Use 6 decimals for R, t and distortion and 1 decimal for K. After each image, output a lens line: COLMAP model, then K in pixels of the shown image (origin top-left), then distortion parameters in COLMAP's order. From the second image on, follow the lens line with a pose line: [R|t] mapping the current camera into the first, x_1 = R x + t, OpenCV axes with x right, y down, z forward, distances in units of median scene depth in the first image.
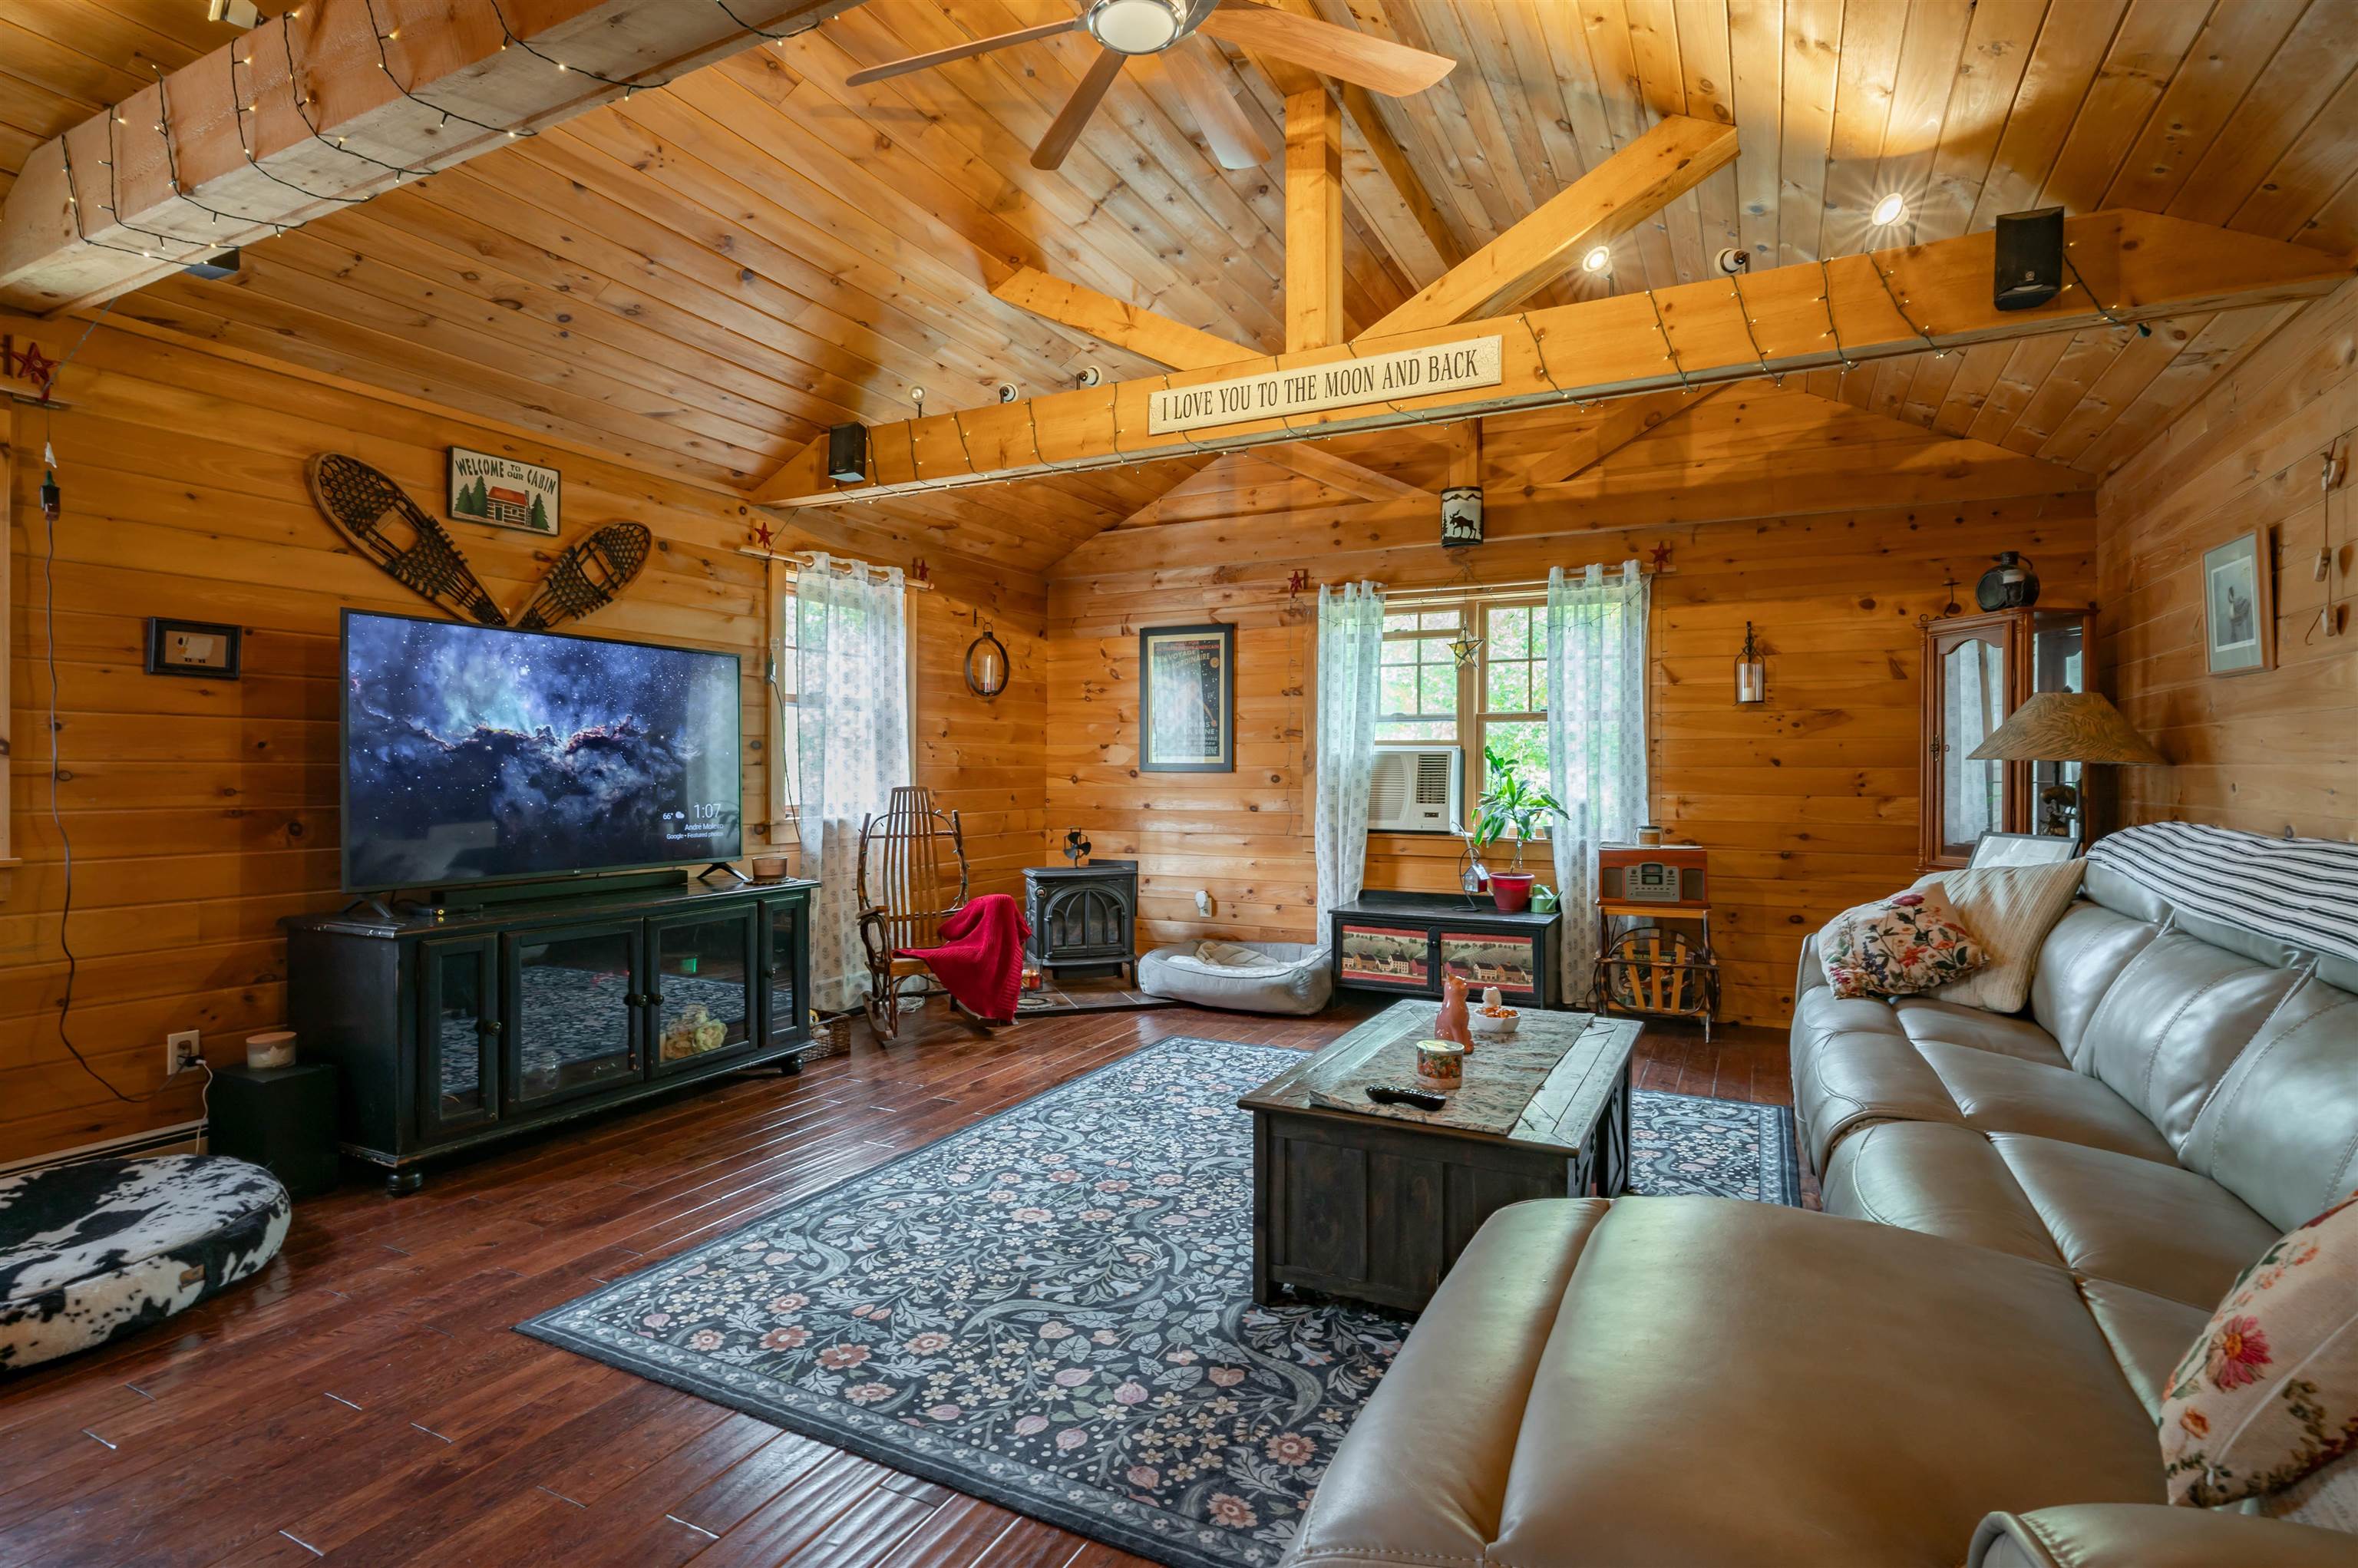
lens RADIAL K [[1127.1, 0, 1190.2], [0, 1127.1, 775.2], [0, 0, 1]] dist [-0.001780, 0.000819]
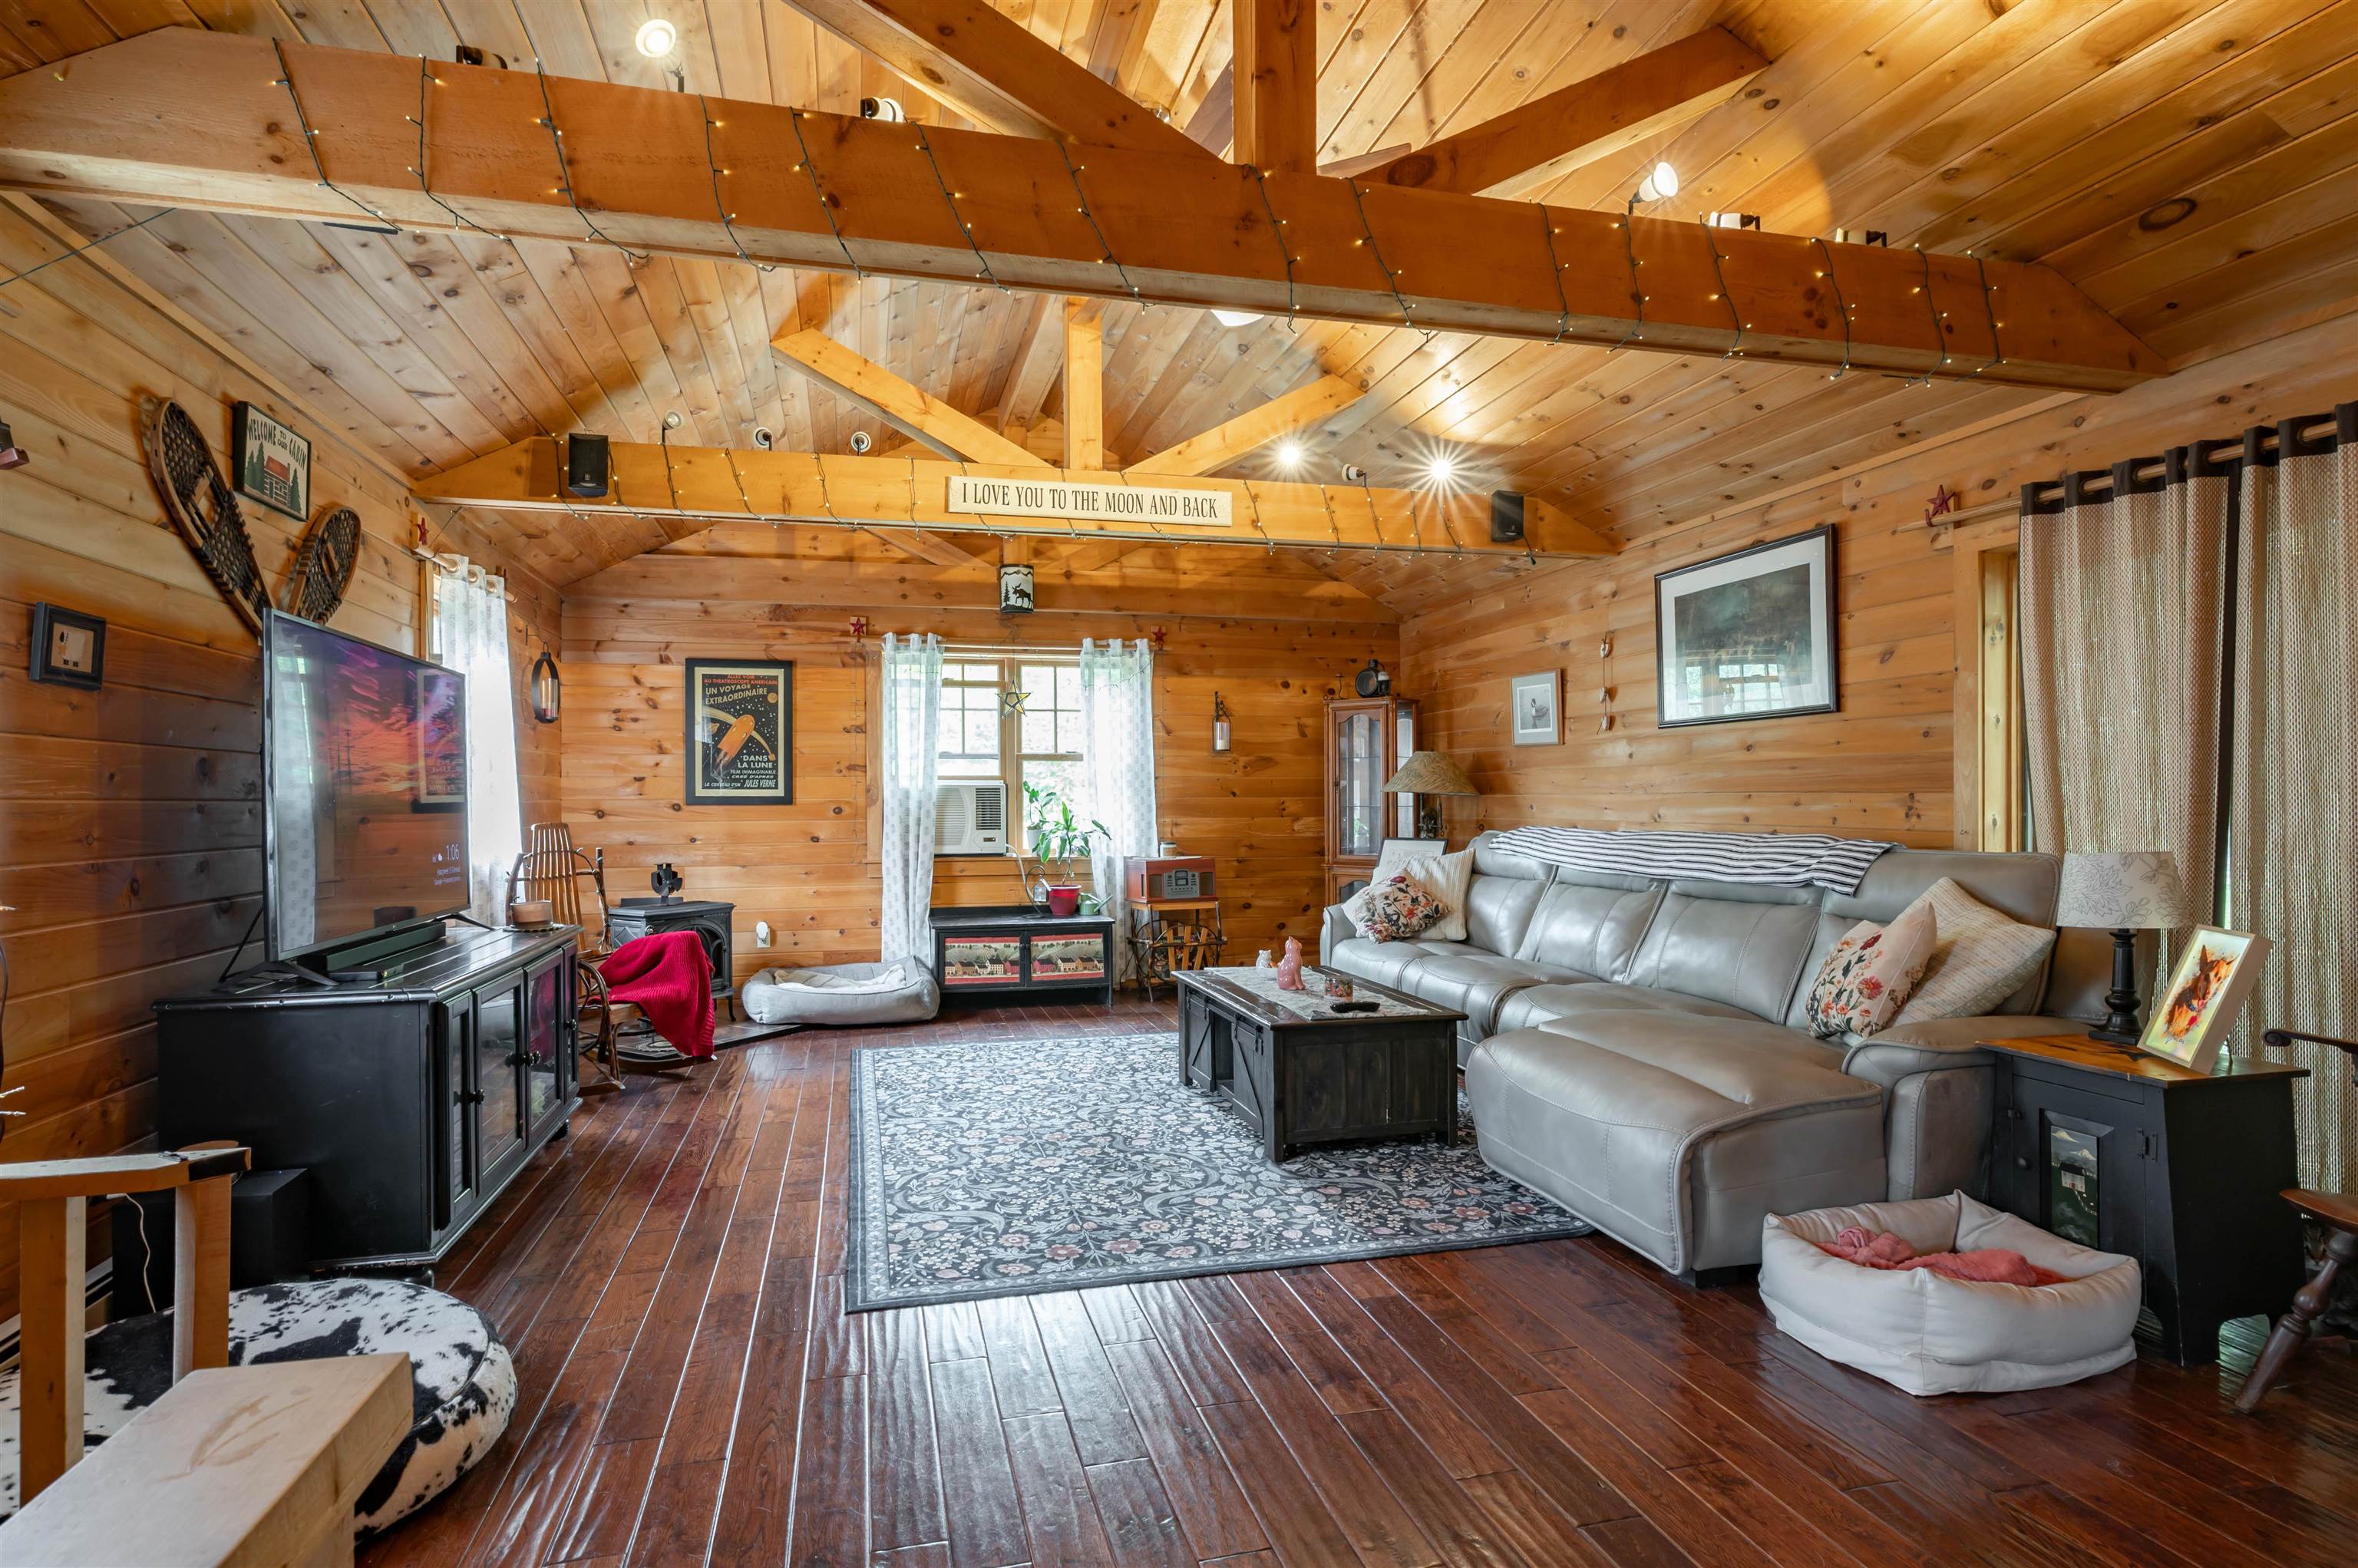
lens RADIAL K [[1177.2, 0, 1128.1], [0, 1177.2, 799.3], [0, 0, 1]] dist [-0.001008, 0.000187]
pose [[0.764913, -0.005510, 0.644110, -0.589291], [0.009774, 0.999948, -0.003053, -0.001972], [-0.644059, 0.008630, 0.764927, -0.032218]]
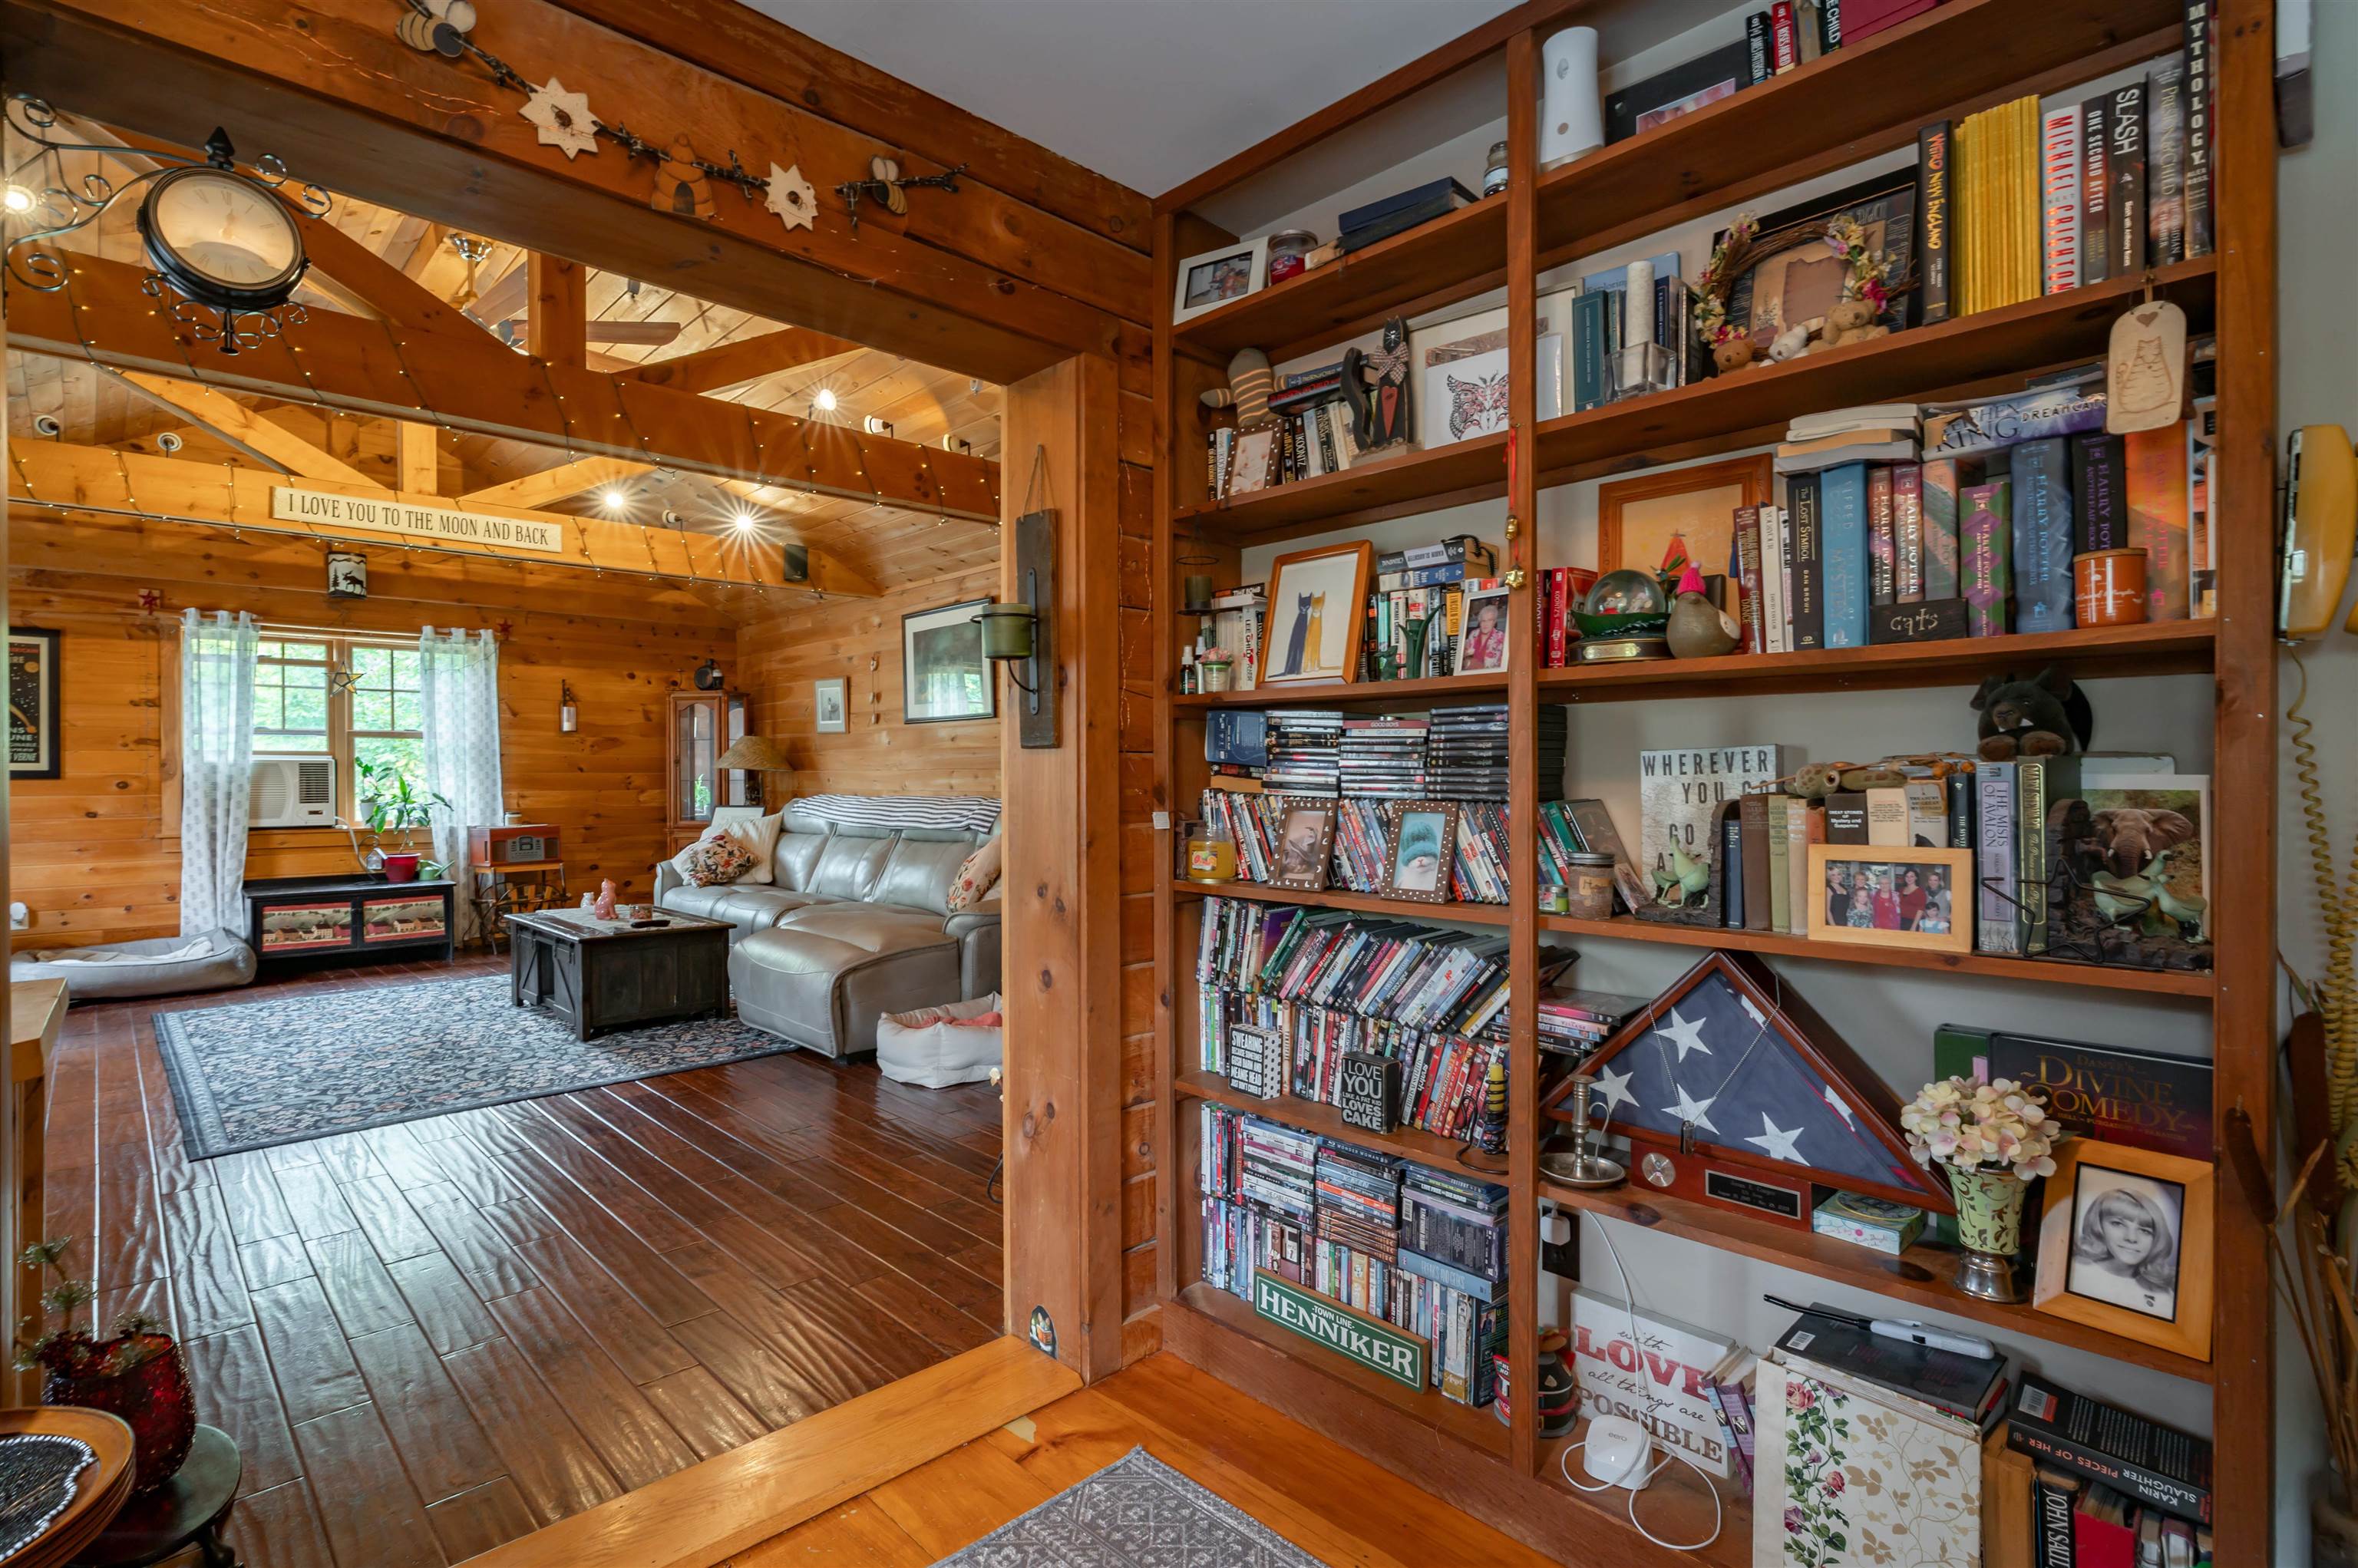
lens RADIAL K [[1137.0, 0, 1152.2], [0, 1137.0, 777.5], [0, 0, 1]] dist [0.011395, 0.000323]
pose [[0.343663, -0.006449, 0.939071, -0.814635], [0.009752, 0.999947, 0.003298, 0.002612], [-0.939042, 0.008024, 0.343708, -0.353242]]
